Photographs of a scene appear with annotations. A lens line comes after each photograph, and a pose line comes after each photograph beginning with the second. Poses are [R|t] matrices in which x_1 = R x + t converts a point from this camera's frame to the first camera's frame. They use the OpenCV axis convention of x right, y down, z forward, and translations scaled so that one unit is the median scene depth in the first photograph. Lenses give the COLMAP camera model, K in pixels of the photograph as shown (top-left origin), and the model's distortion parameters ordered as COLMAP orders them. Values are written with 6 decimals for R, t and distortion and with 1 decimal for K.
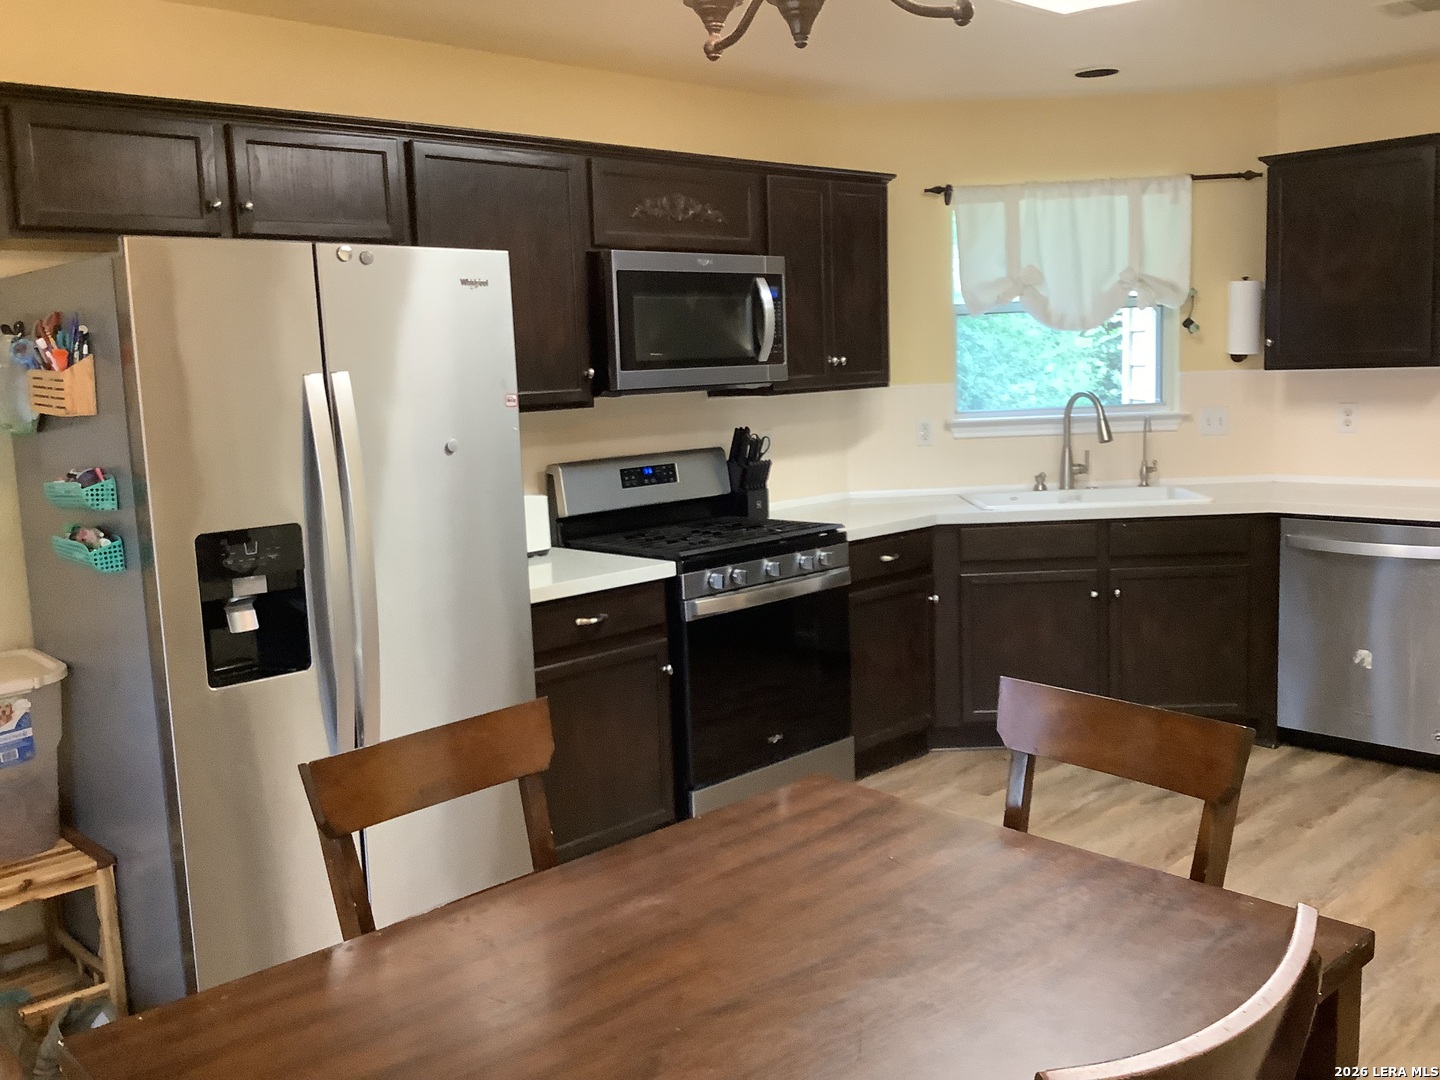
lens RADIAL K [[1322.5, 0, 716.8], [0, 1322.5, 536.3], [0, 0, 1]] dist [-0.009287, 0.000000]
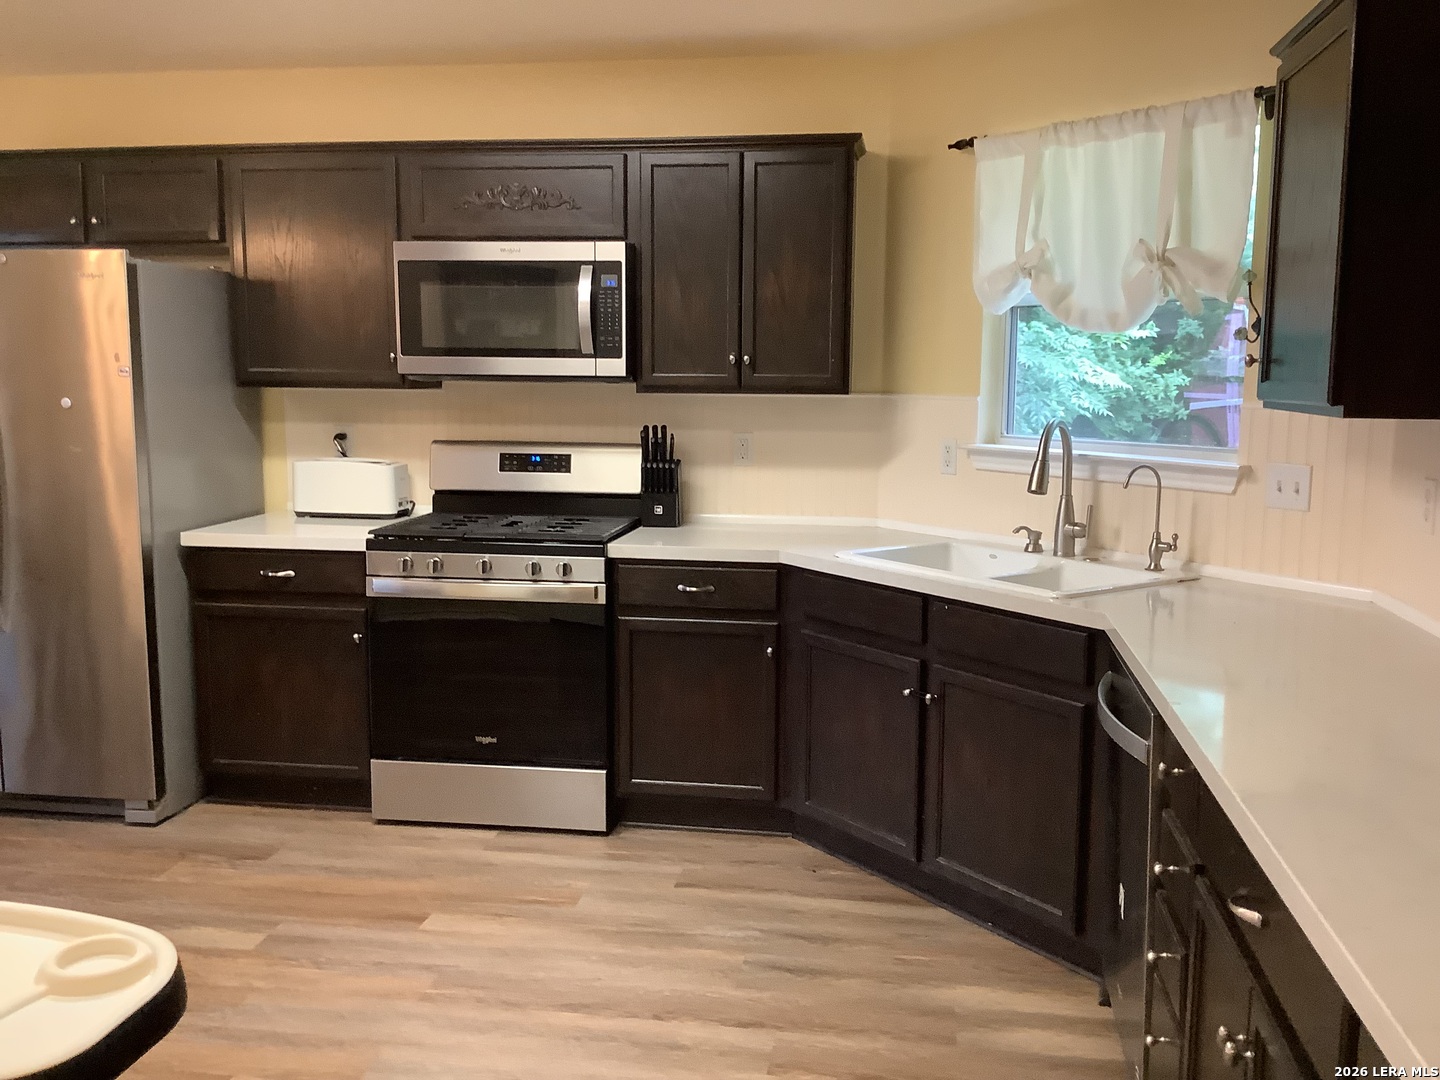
lens RADIAL K [[1322.5, 0, 719.4], [0, 1322.5, 544.4], [0, 0, 1]] dist [-0.009287, 0.000000]
pose [[0.603659, 0.154358, -0.782157, 0.830230], [-0.137591, 0.986528, 0.088500, -0.093022], [0.785280, 0.054194, 0.616764, 0.491035]]
